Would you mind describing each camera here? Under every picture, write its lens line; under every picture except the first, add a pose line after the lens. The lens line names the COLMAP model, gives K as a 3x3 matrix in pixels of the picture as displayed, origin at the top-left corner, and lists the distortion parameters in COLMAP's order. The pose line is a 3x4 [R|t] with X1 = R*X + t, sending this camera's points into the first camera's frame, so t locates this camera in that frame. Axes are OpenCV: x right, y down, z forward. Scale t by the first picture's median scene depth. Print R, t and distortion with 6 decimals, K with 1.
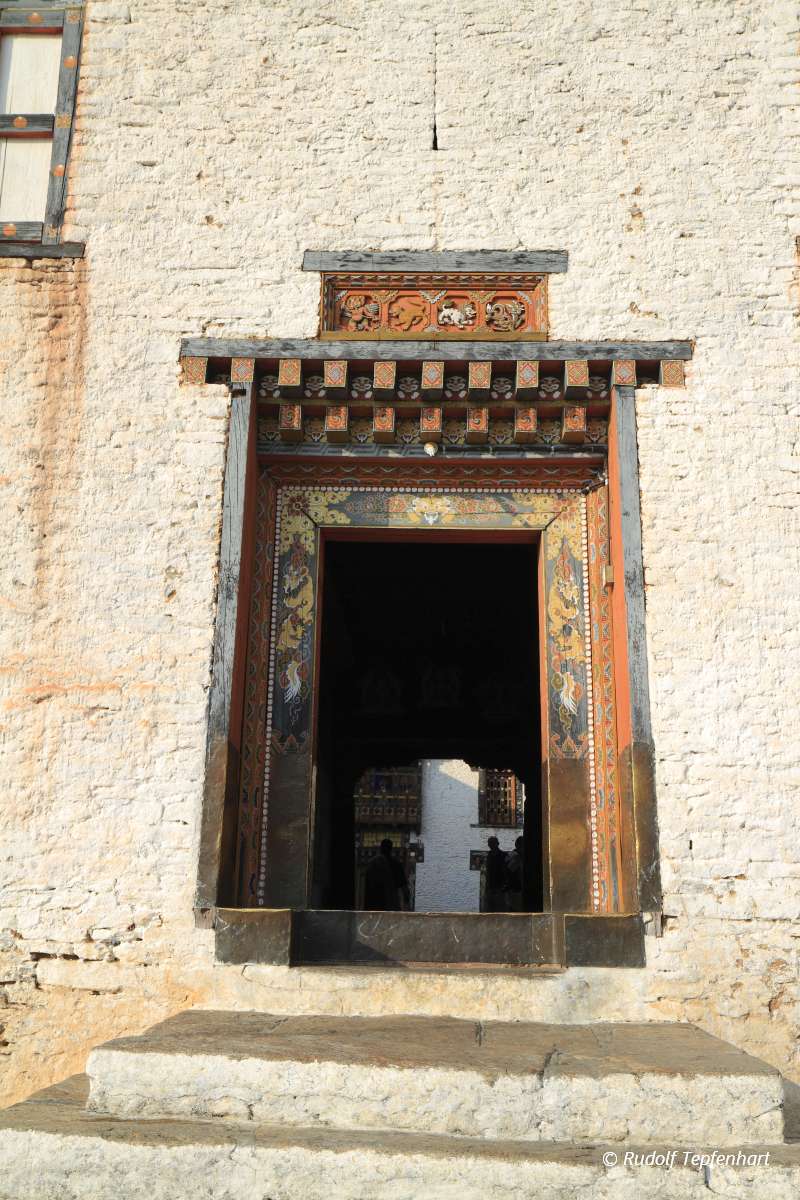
lens RADIAL K [[1113.9, 0, 400.0], [0, 1113.9, 600.0], [0, 0, 1]] dist [-0.005624, -0.001492]
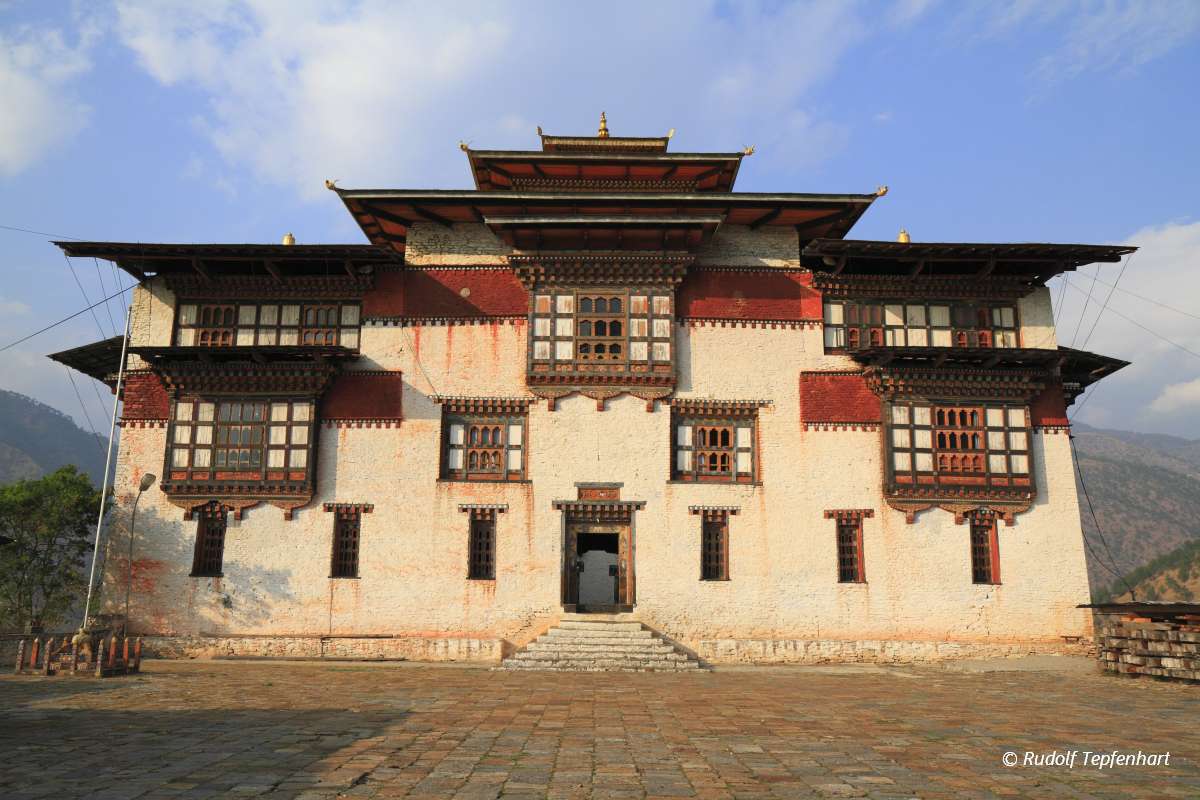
lens RADIAL K [[955.0, 0, 596.2], [0, 955.0, 386.8], [0, 0, 1]] dist [-0.110747, 0.117643]
pose [[0.999195, -0.002867, 0.040015, -0.166589], [0.000674, 0.998501, 0.054721, -1.043285], [-0.040112, -0.054650, 0.997700, -3.604745]]
